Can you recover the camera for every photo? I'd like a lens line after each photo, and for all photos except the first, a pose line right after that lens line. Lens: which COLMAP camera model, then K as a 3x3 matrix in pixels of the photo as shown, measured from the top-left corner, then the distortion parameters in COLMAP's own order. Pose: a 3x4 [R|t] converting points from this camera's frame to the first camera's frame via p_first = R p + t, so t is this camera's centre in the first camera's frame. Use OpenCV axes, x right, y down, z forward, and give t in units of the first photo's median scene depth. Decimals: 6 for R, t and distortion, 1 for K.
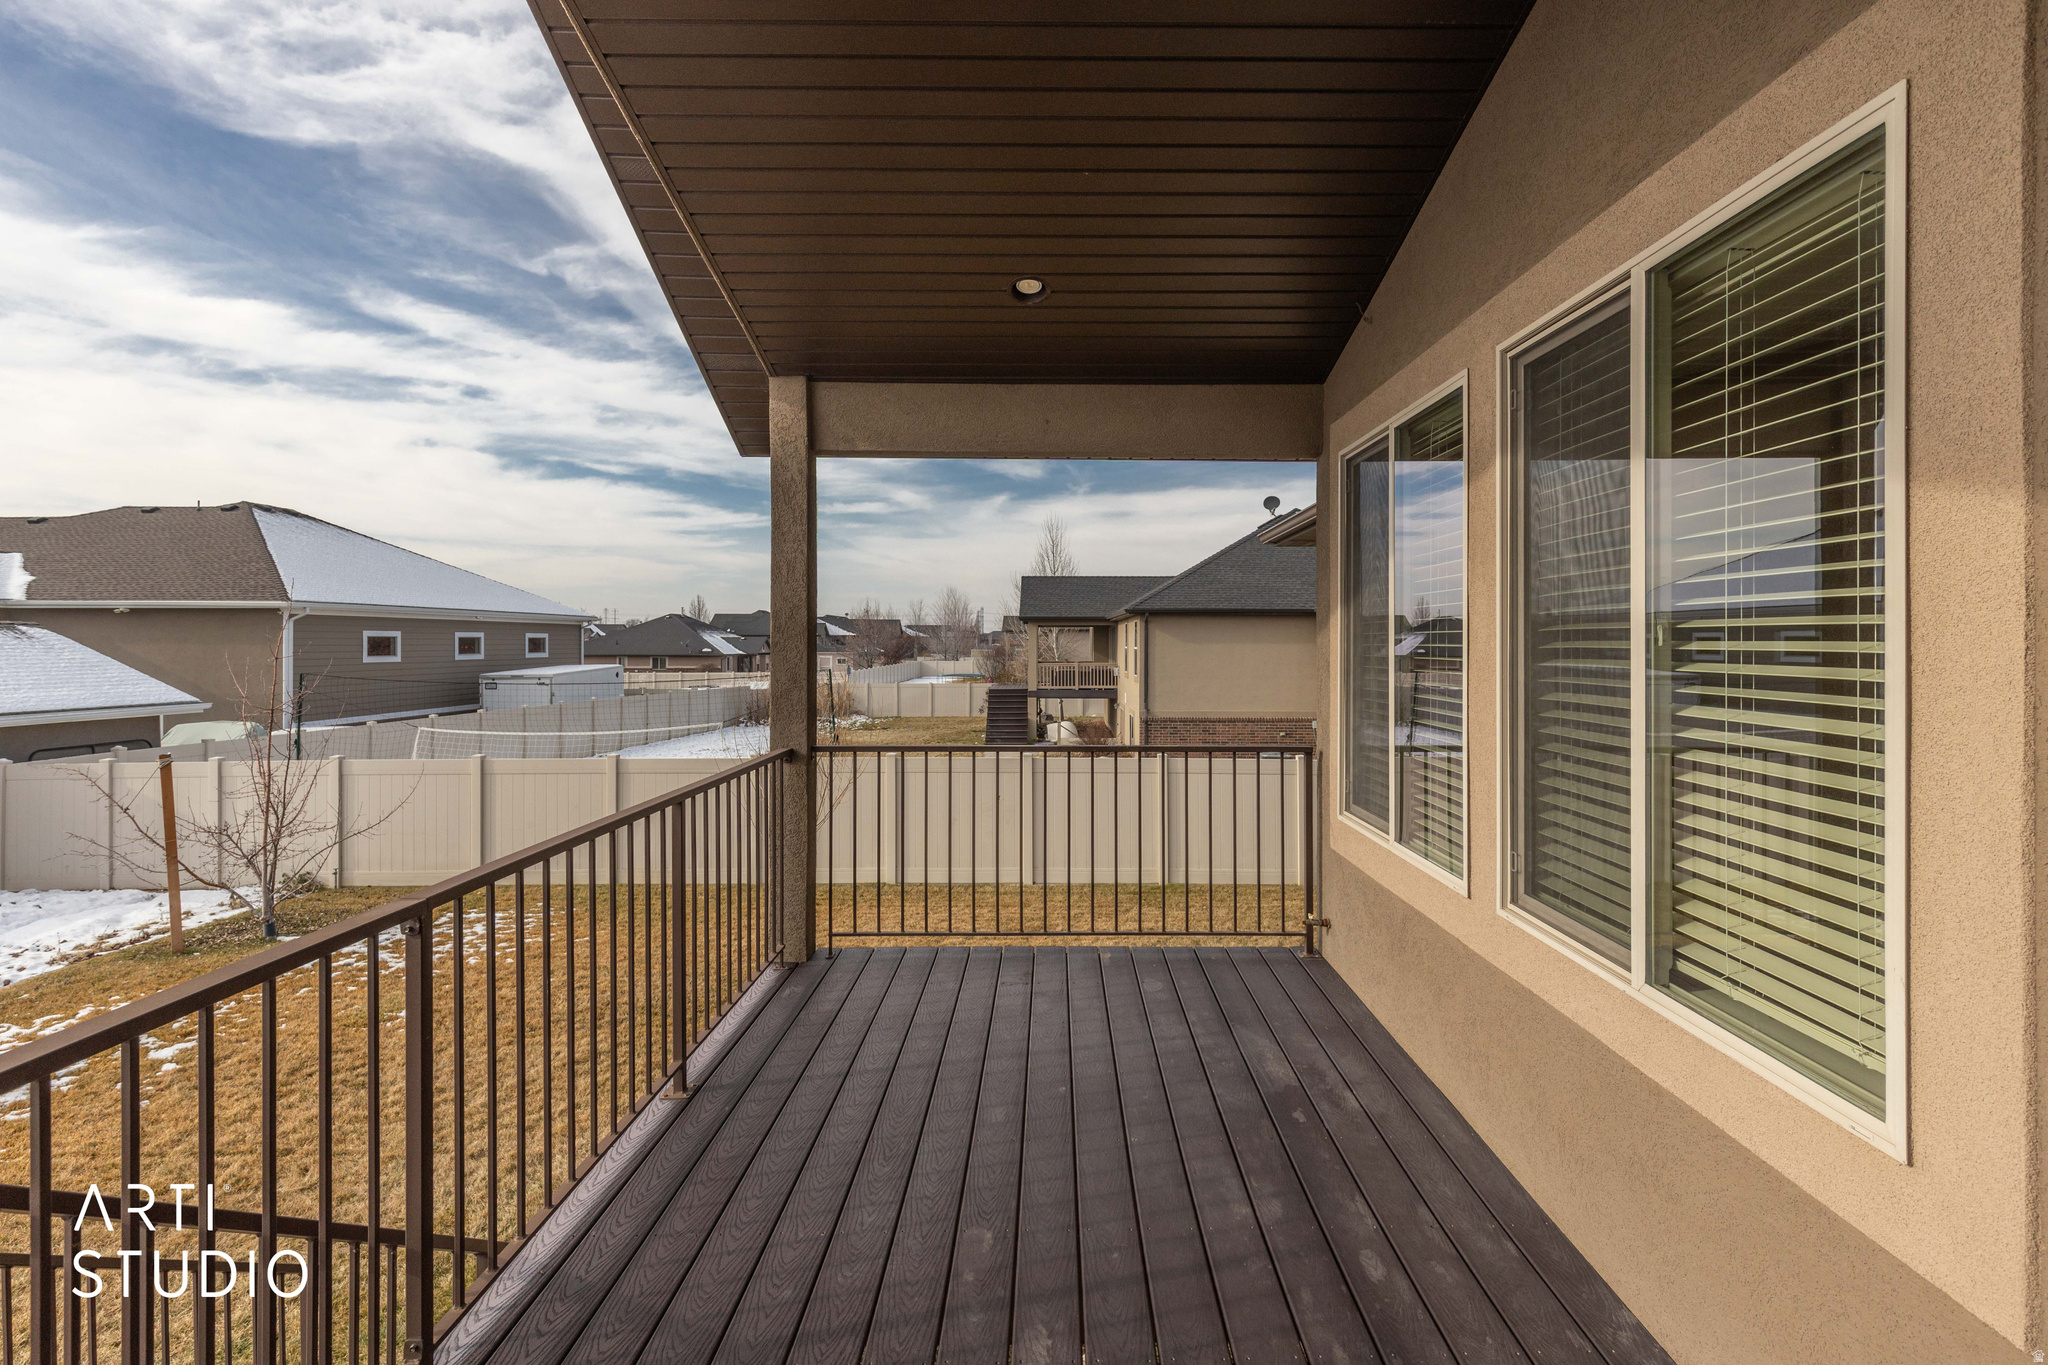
lens RADIAL K [[955.1, 0, 997.6], [0, 955.1, 640.7], [0, 0, 1]] dist [0.009428, -0.001913]
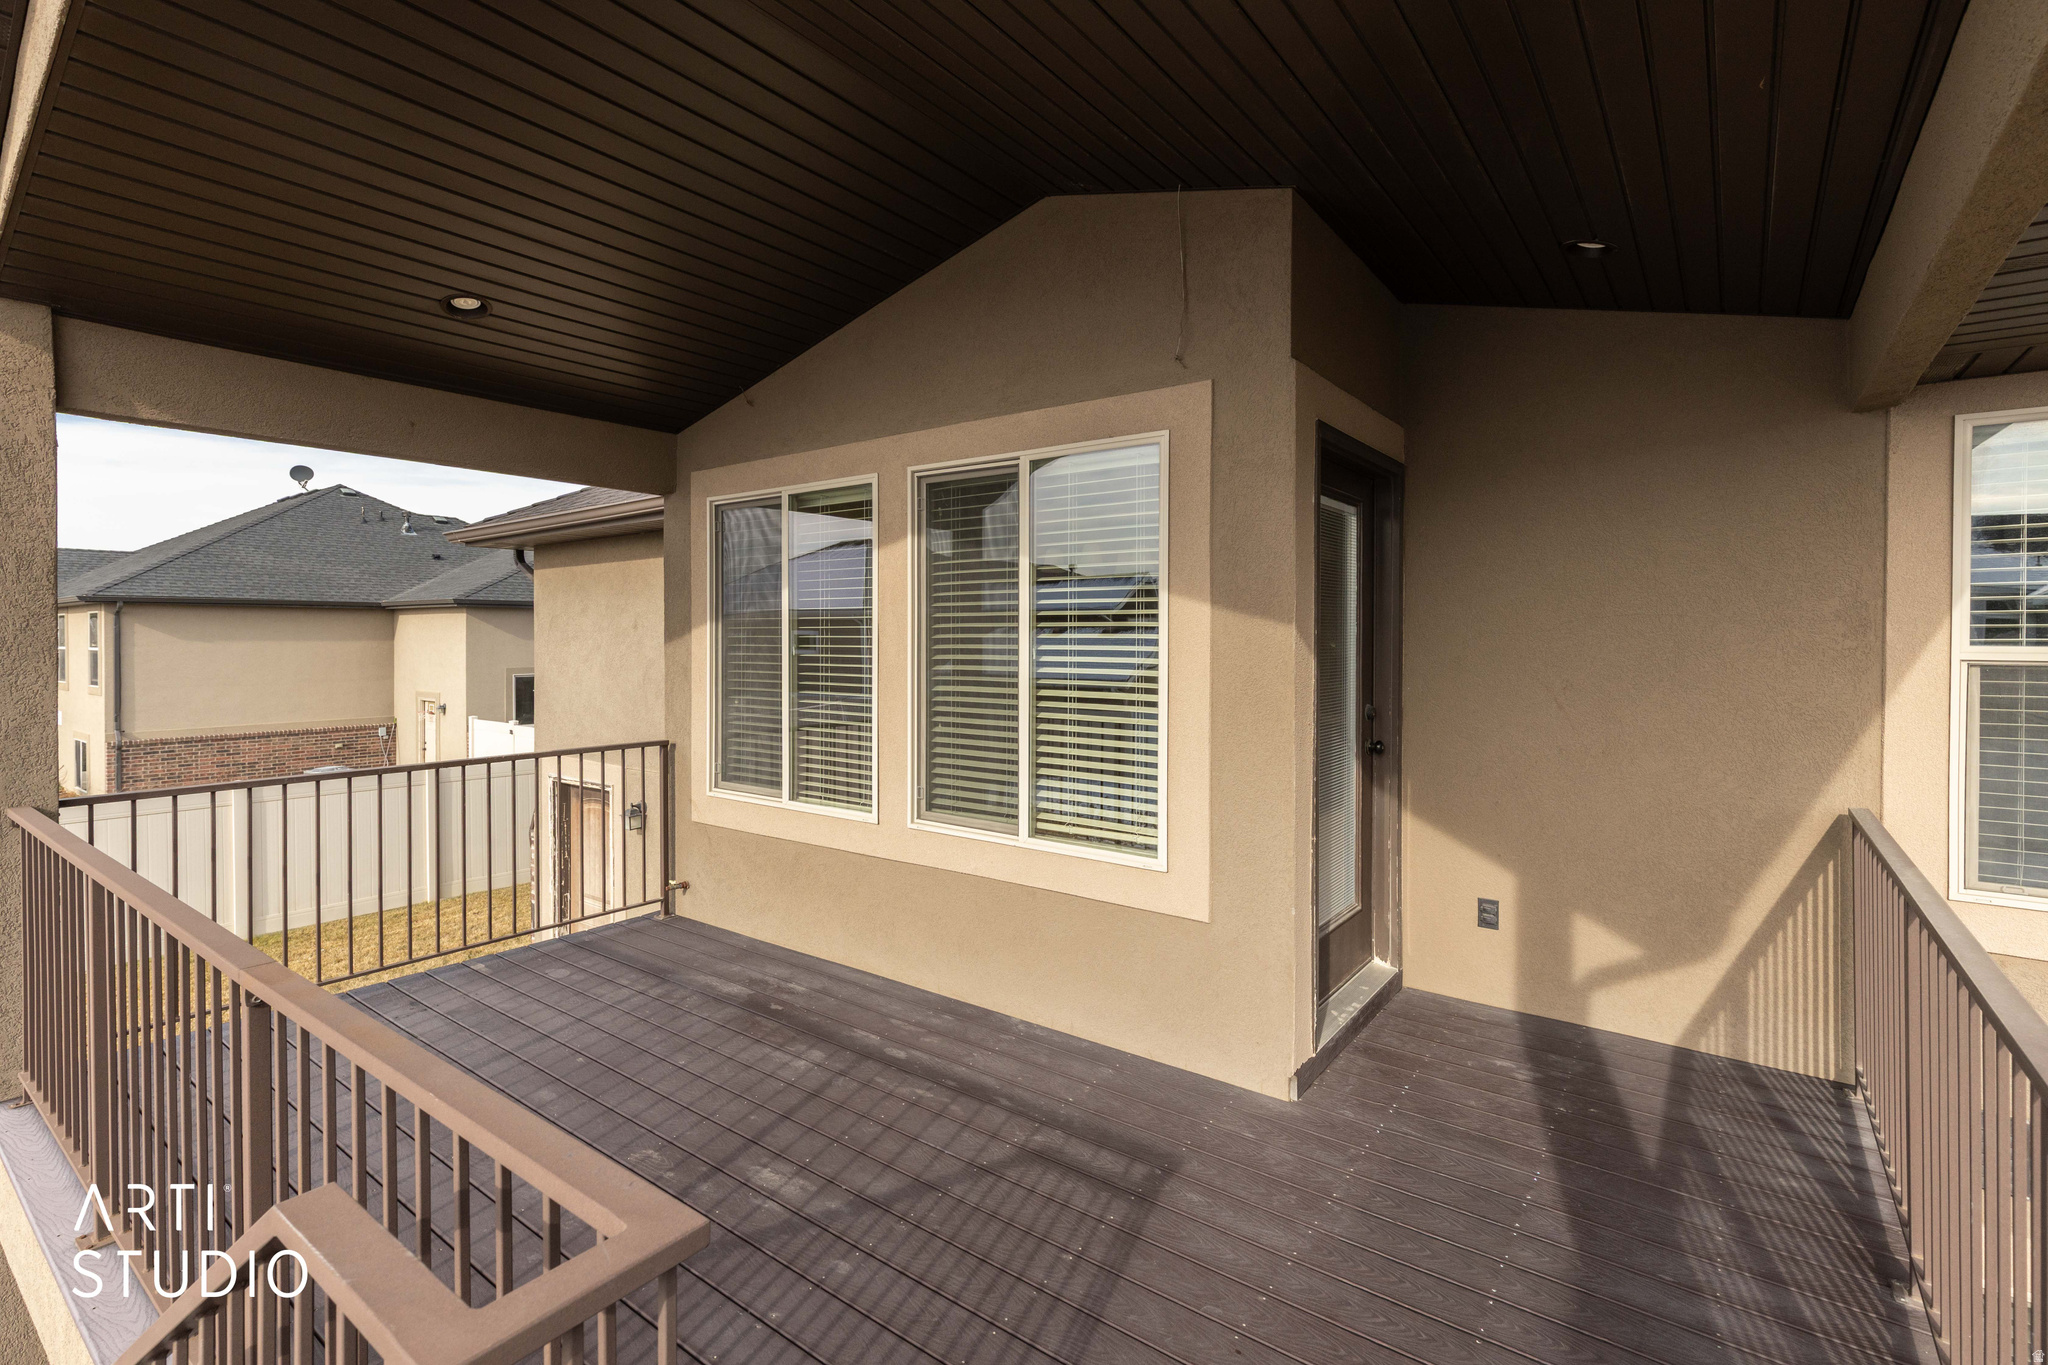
lens RADIAL K [[955.1, 0, 985.7], [0, 955.1, 641.2], [0, 0, 1]] dist [0.009428, -0.001913]
pose [[0.632006, -0.006133, 0.774939, -0.447089], [0.003208, 0.999981, 0.005298, -0.021023], [-0.774957, -0.000863, 0.632014, -0.066069]]
